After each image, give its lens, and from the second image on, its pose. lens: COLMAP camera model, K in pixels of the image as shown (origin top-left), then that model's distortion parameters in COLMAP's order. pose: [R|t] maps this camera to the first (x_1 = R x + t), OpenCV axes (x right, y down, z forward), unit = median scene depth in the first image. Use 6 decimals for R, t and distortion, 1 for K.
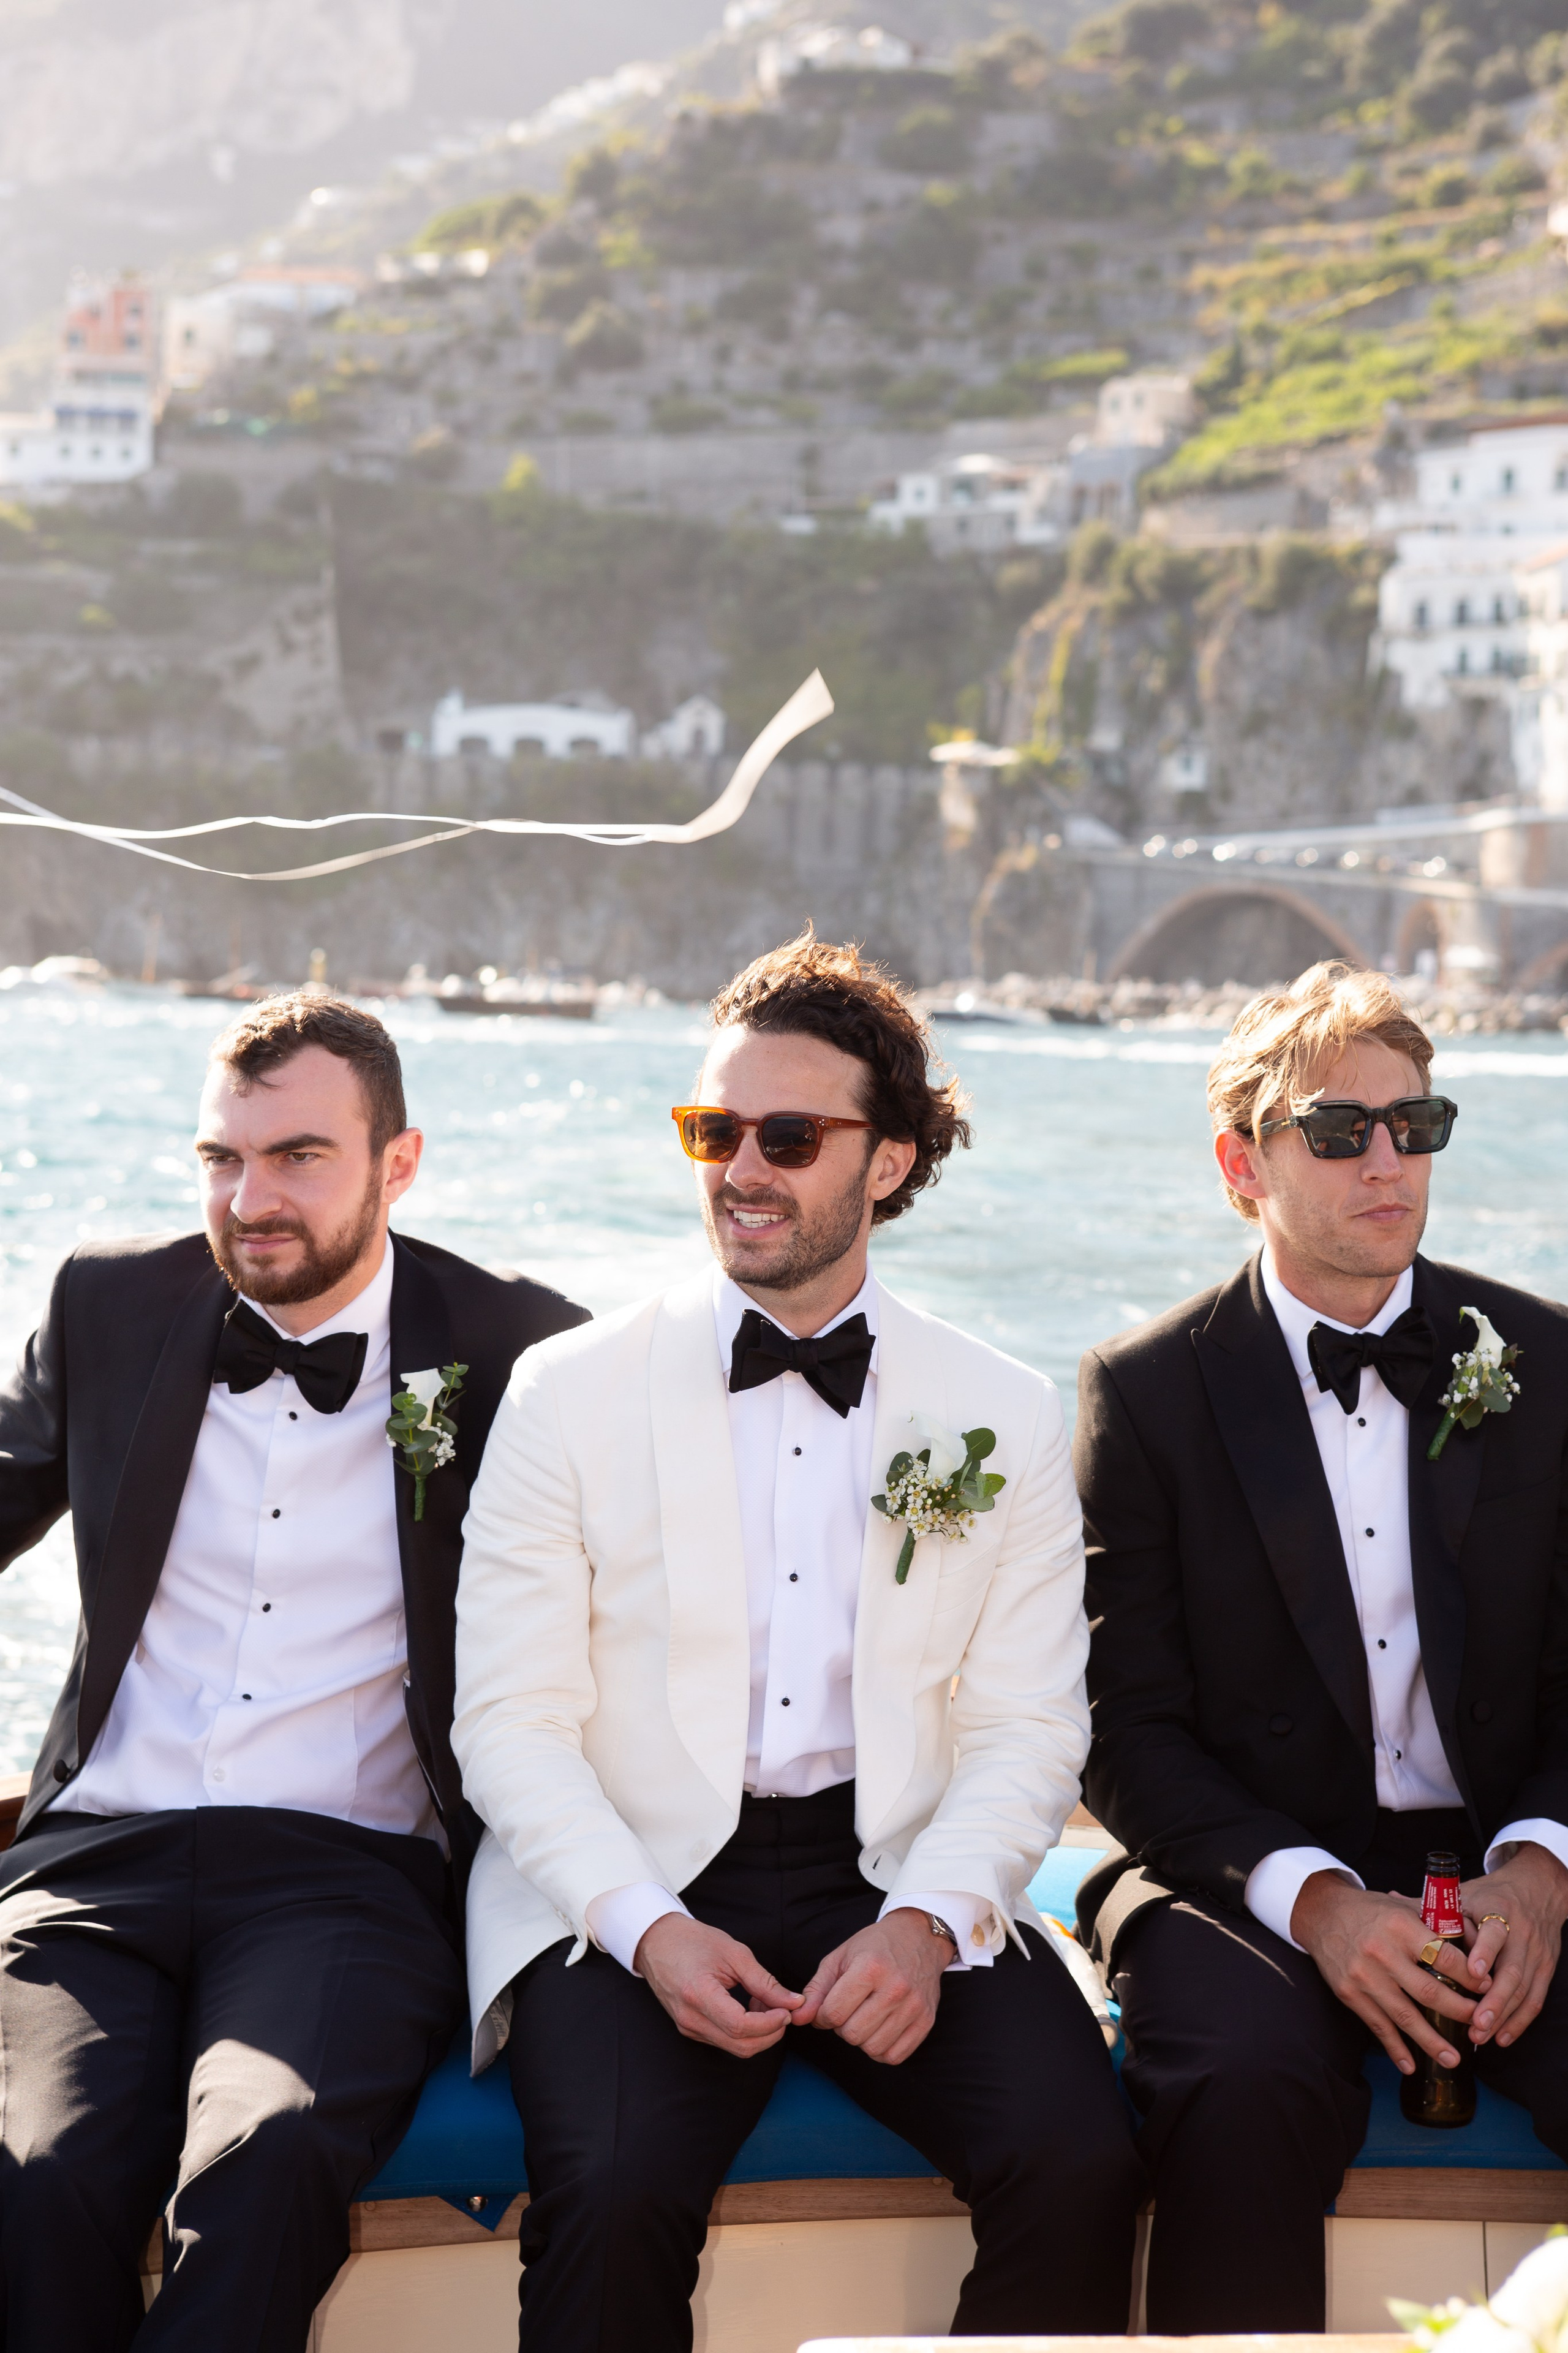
lens RADIAL K [[4743.3, 0, 785.3], [0, 4743.3, 1173.9], [0, 0, 1]] dist [0.141073, 0.000000]
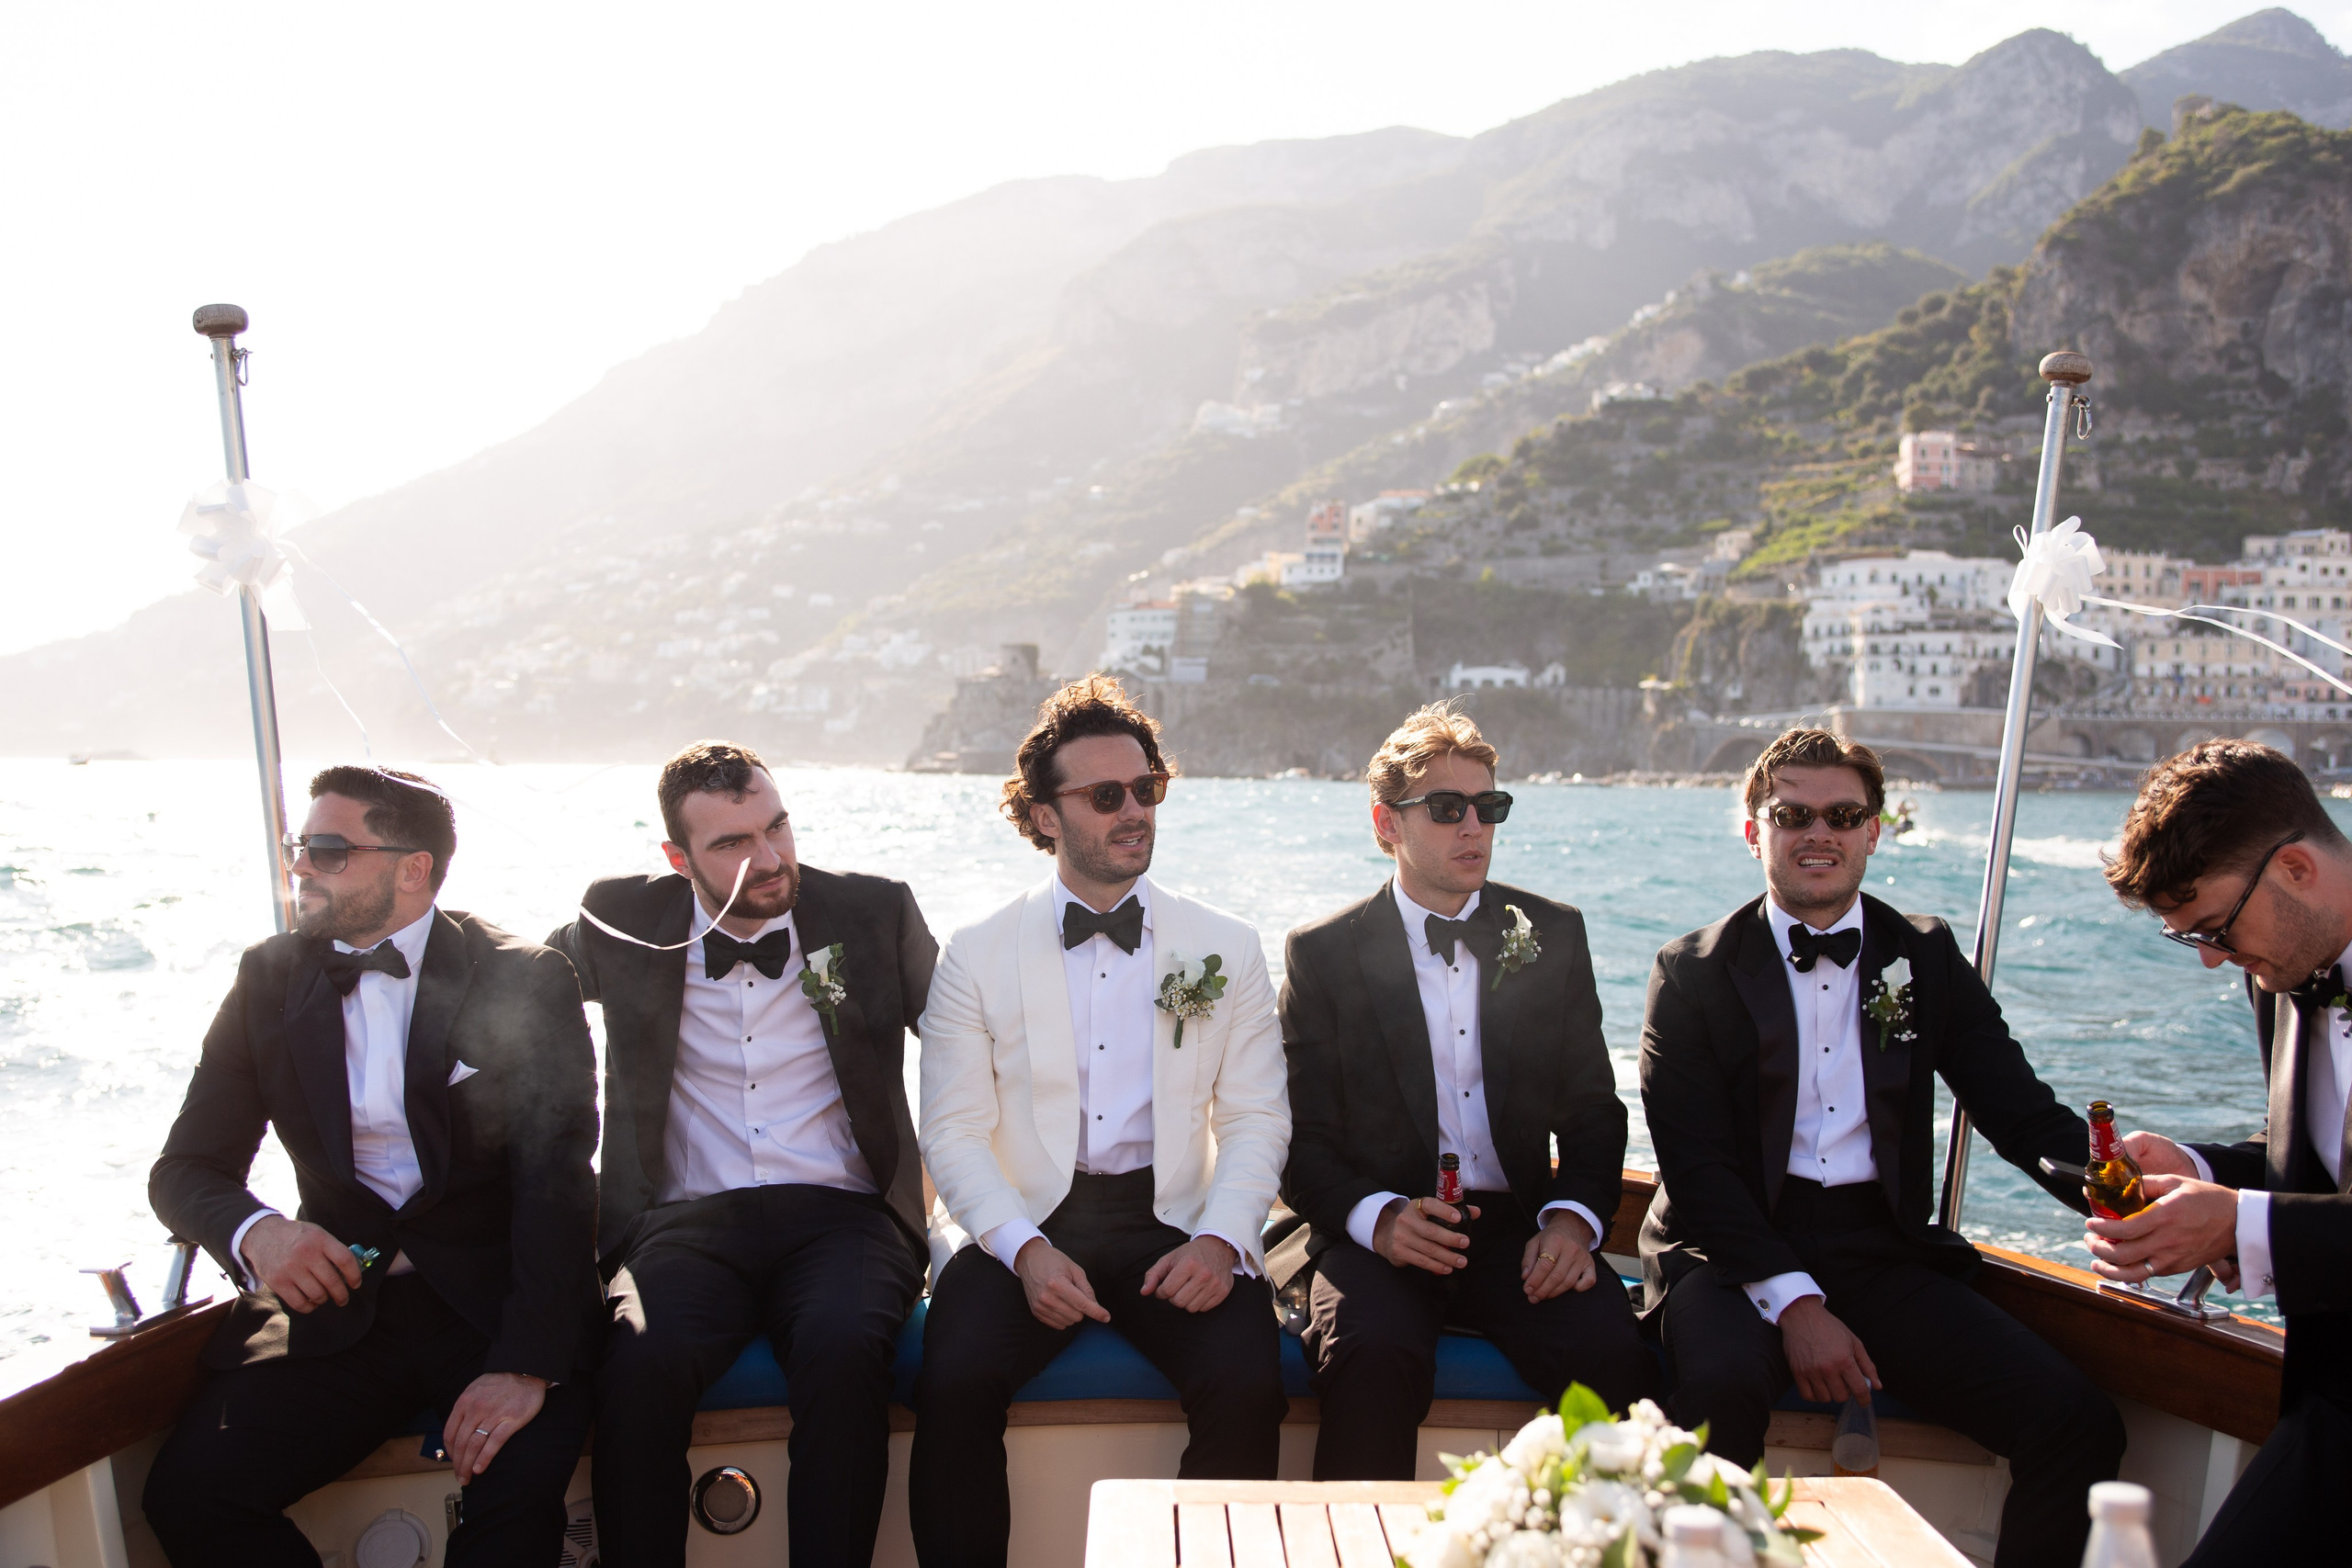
lens RADIAL K [[2557.9, 0, 1178.4], [0, 2557.9, 793.9], [0, 0, 1]] dist [-0.028501, 0.000000]
pose [[0.977802, -0.009999, -0.209292, 0.066860], [0.002826, 0.999399, -0.034544, 0.015477], [0.209512, 0.033186, 0.977243, -0.354323]]
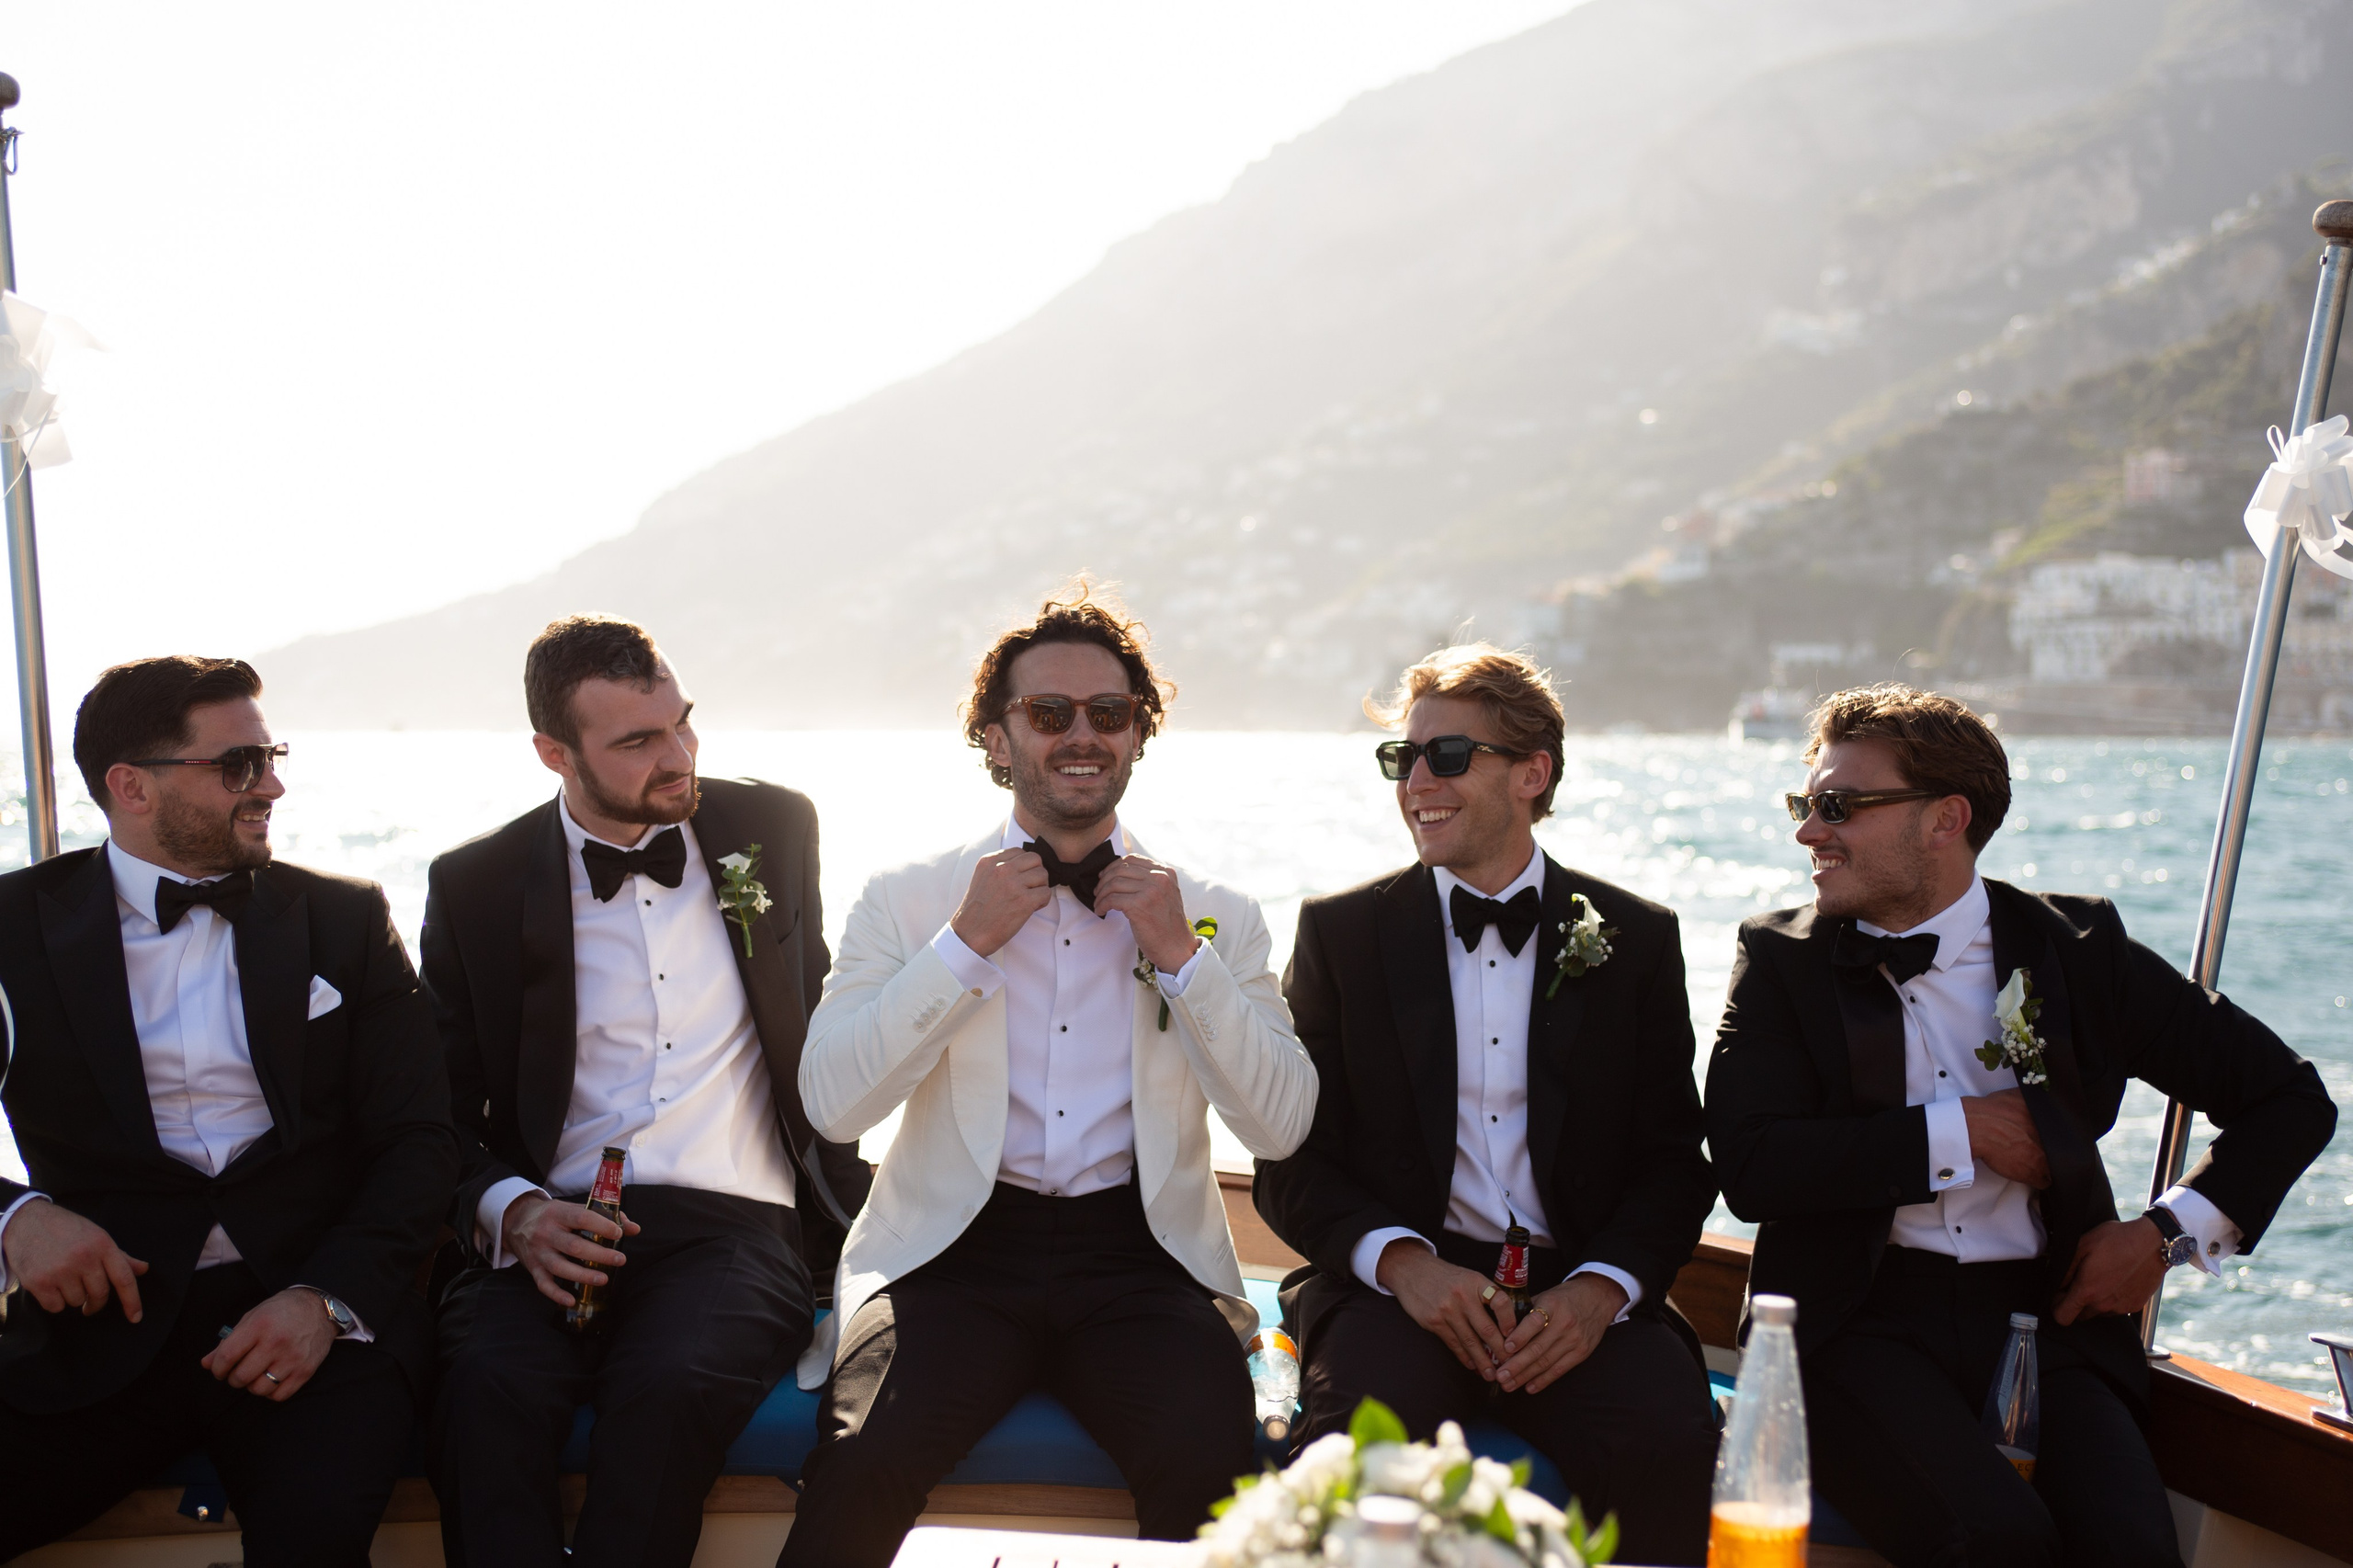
lens RADIAL K [[3582.5, 0, 1178.8], [0, 3582.5, 789.4], [0, 0, 1]] dist [-0.021581, 0.000000]
pose [[0.915763, -0.018049, -0.401312, 0.488055], [0.006677, 0.999536, -0.029717, 0.060123], [0.401663, 0.024534, 0.915459, -1.268453]]
